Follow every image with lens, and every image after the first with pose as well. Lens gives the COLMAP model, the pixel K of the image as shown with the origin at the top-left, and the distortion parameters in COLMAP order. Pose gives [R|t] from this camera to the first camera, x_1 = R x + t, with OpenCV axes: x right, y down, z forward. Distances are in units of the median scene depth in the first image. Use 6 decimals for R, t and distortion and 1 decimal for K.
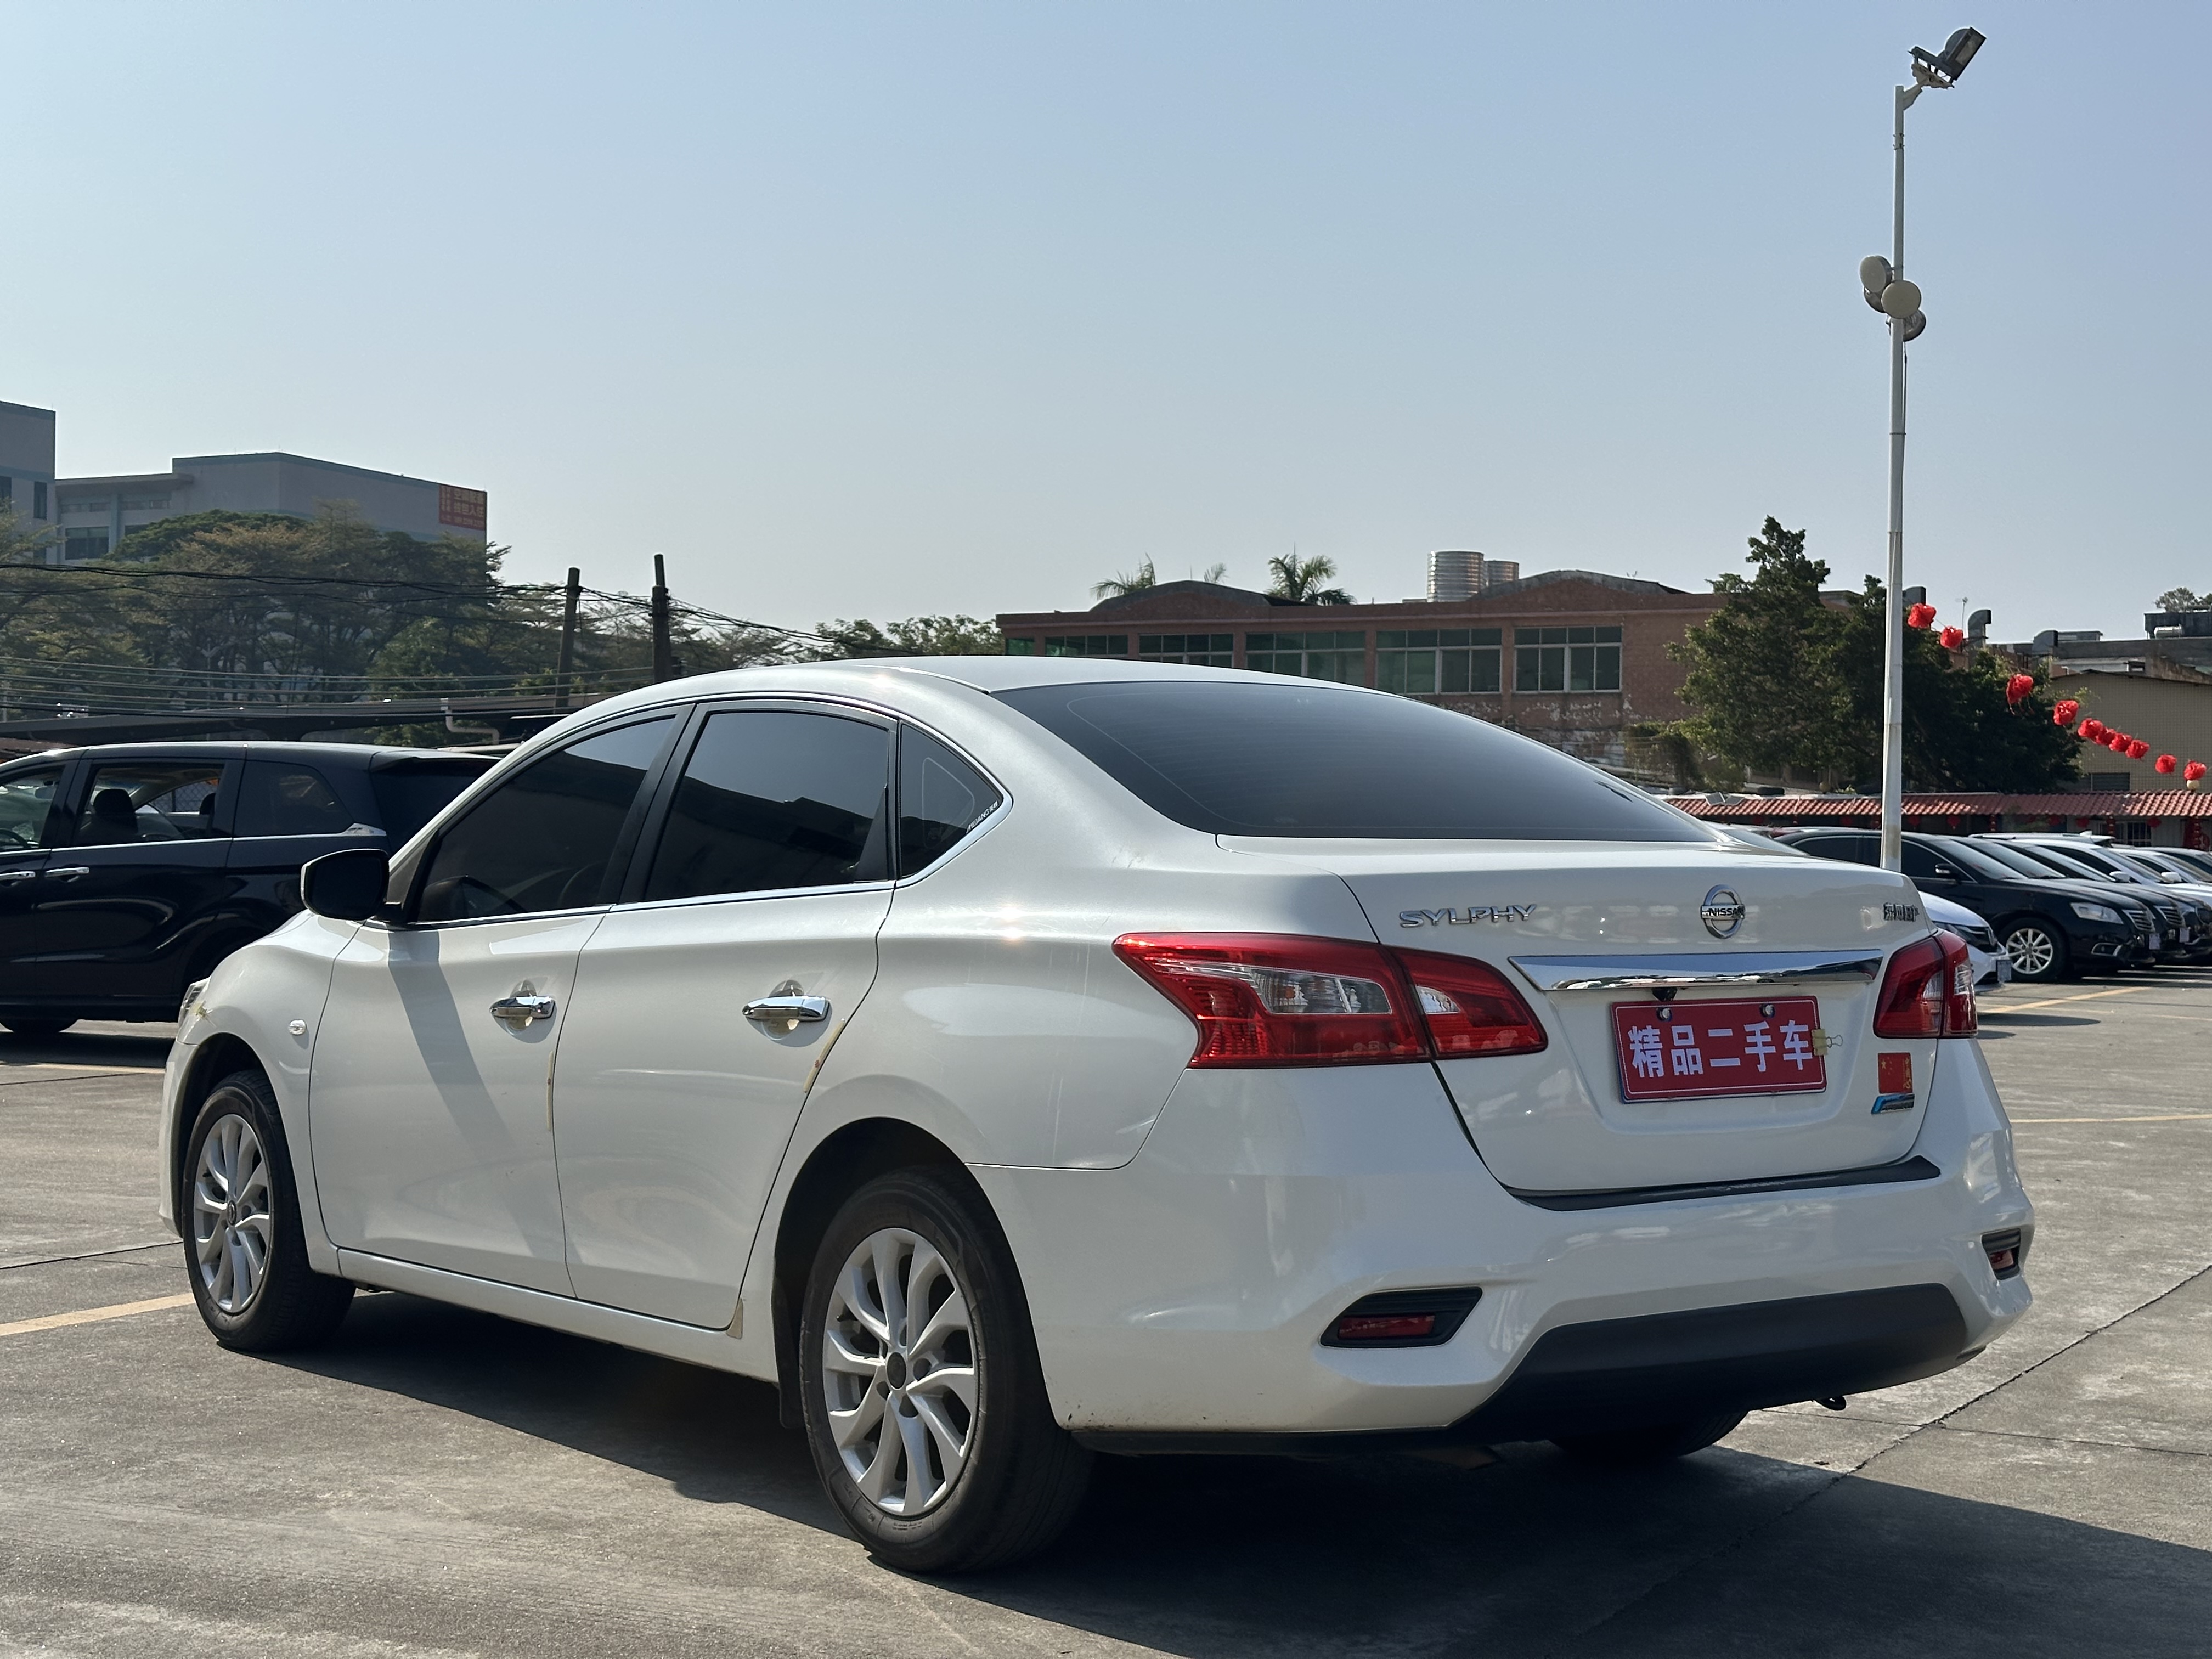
lens RADIAL K [[3004.1, 0, 1103.3], [0, 3004.1, 869.1], [0, 0, 1]] dist [0.161935, -0.016568]
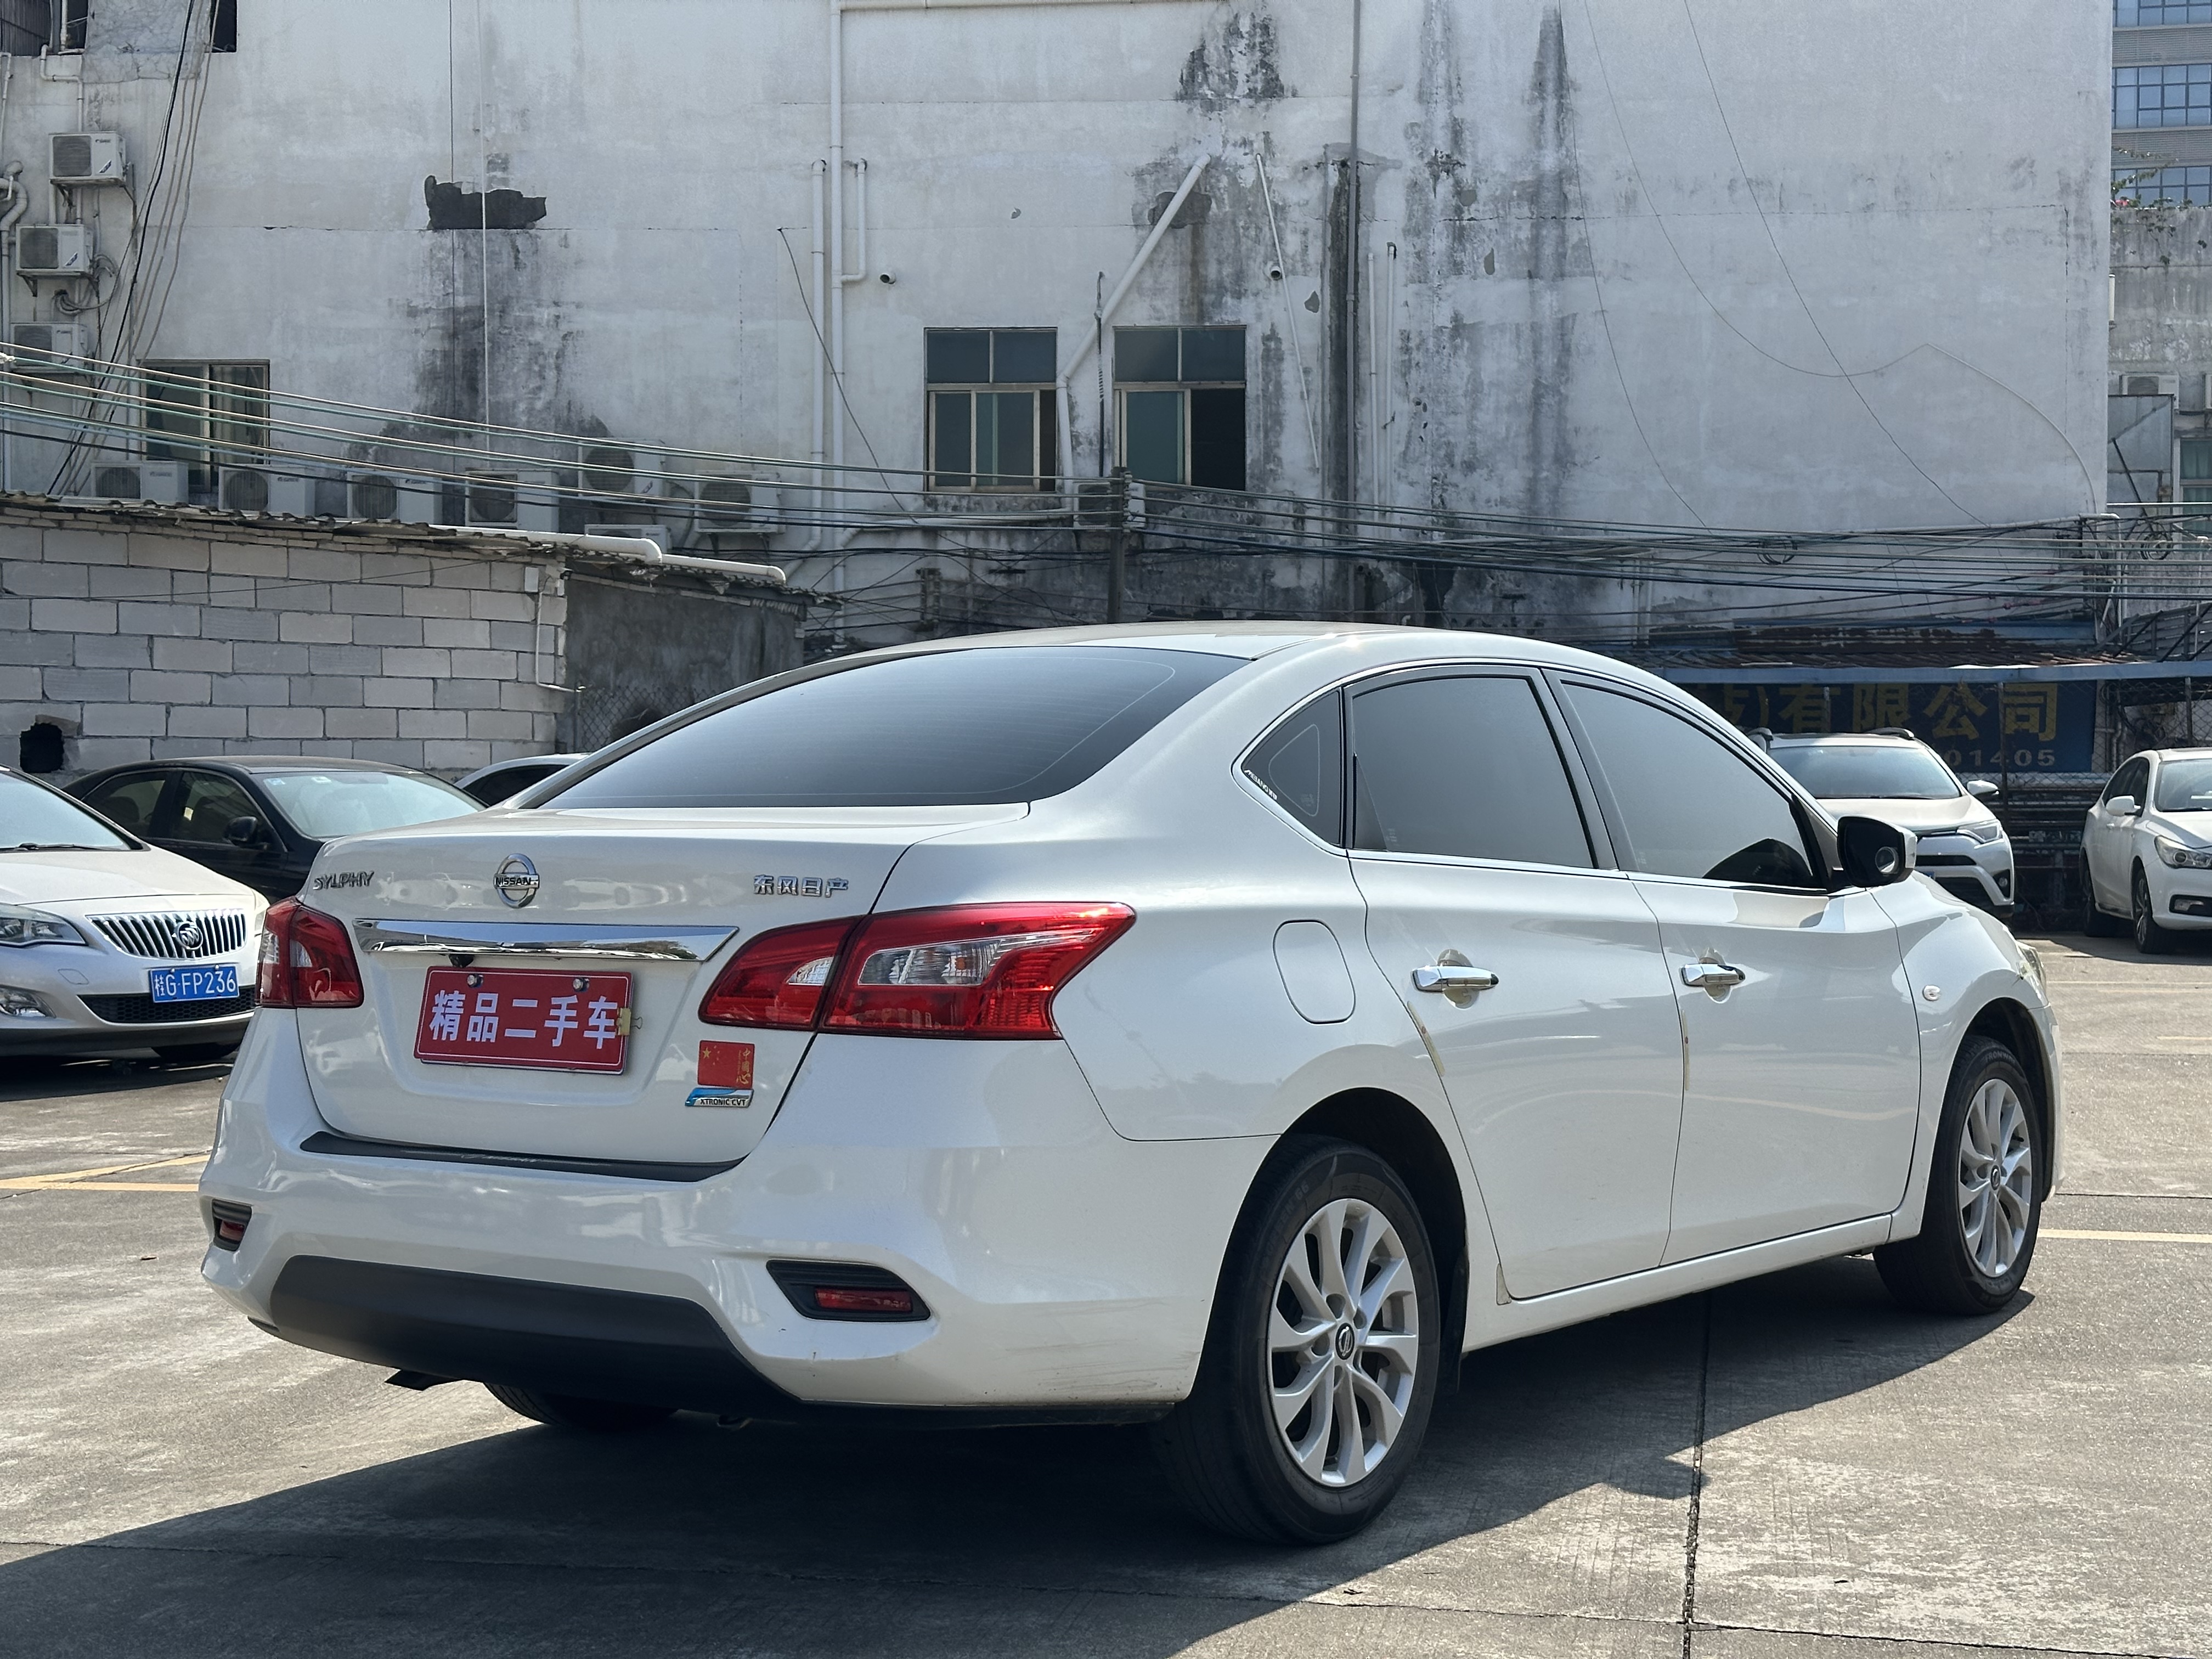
lens RADIAL K [[3064.8, 0, 1108.1], [0, 3064.8, 856.3], [0, 0, 1]] dist [0.204542, -0.436733]
pose [[0.279319, 0.005174, -0.960184, 1.222802], [0.003640, 0.999973, 0.006448, 0.000232], [0.960192, -0.005296, 0.279292, 0.899619]]
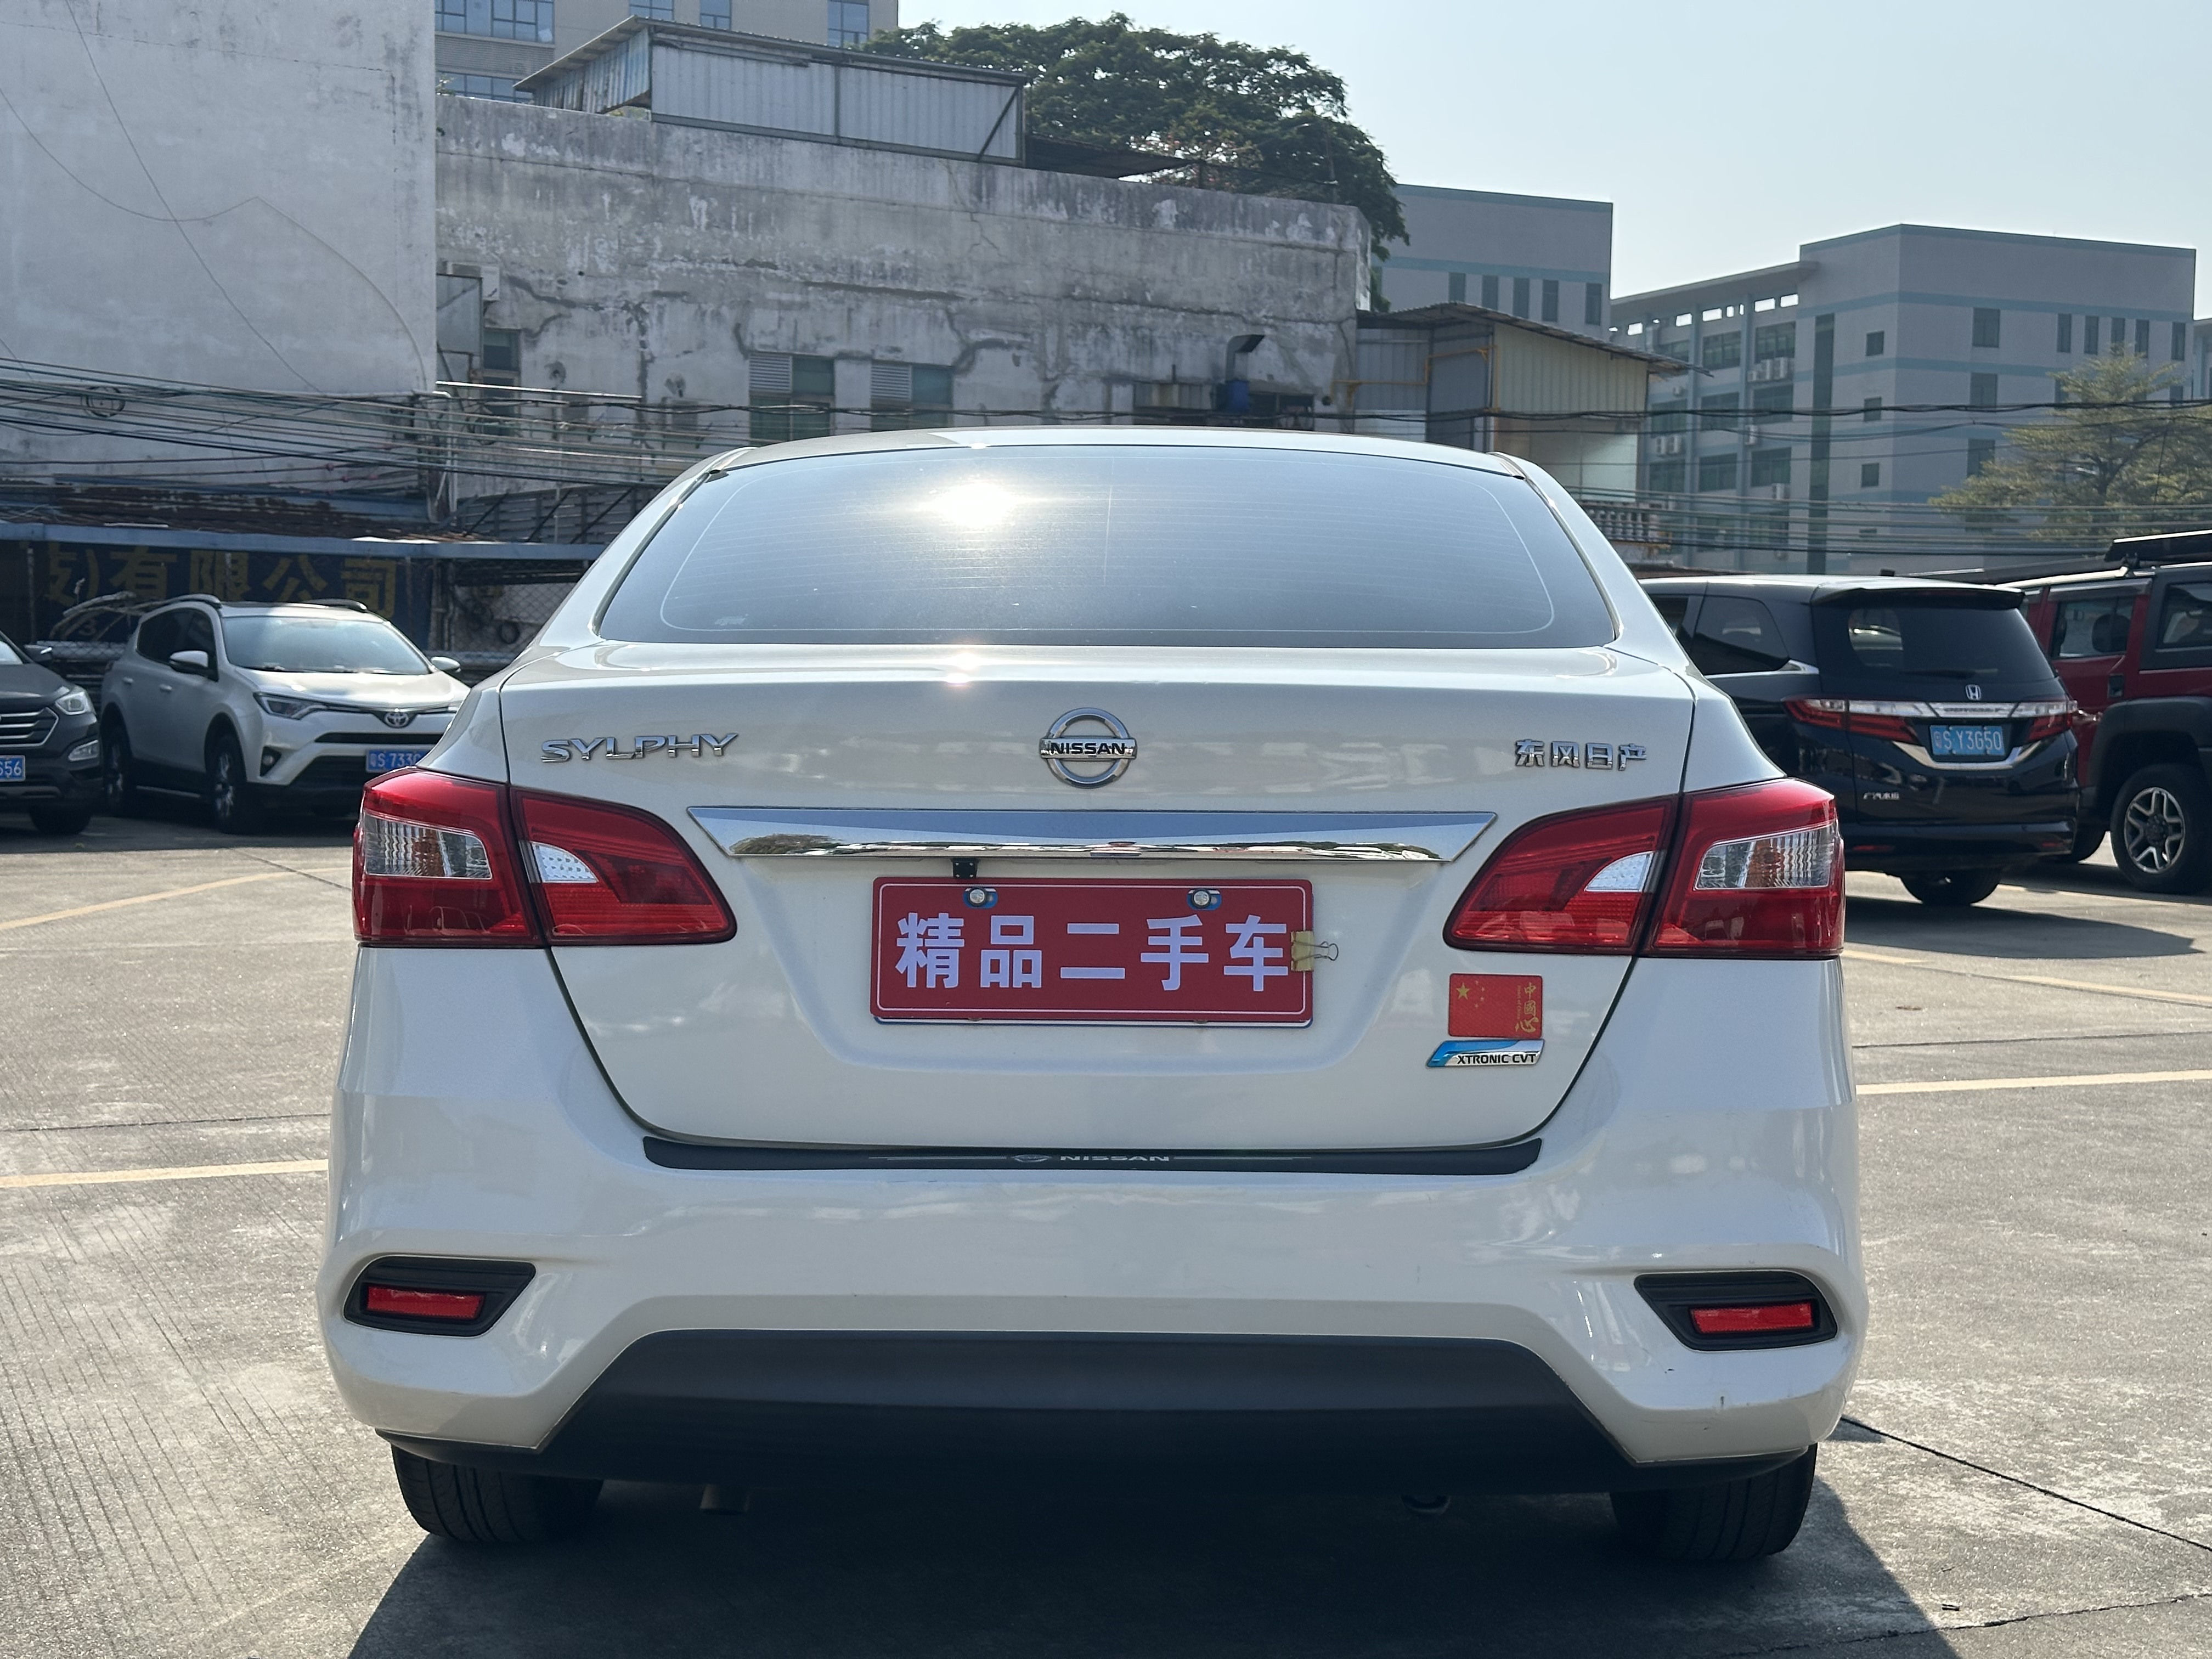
lens RADIAL K [[3064.8, 0, 1108.1], [0, 3064.8, 856.3], [0, 0, 1]] dist [0.204542, -0.436733]
pose [[0.782446, 0.030938, -0.621950, 0.627694], [-0.004036, 0.998996, 0.044616, 0.007655], [0.622706, -0.032400, 0.781785, 0.469950]]
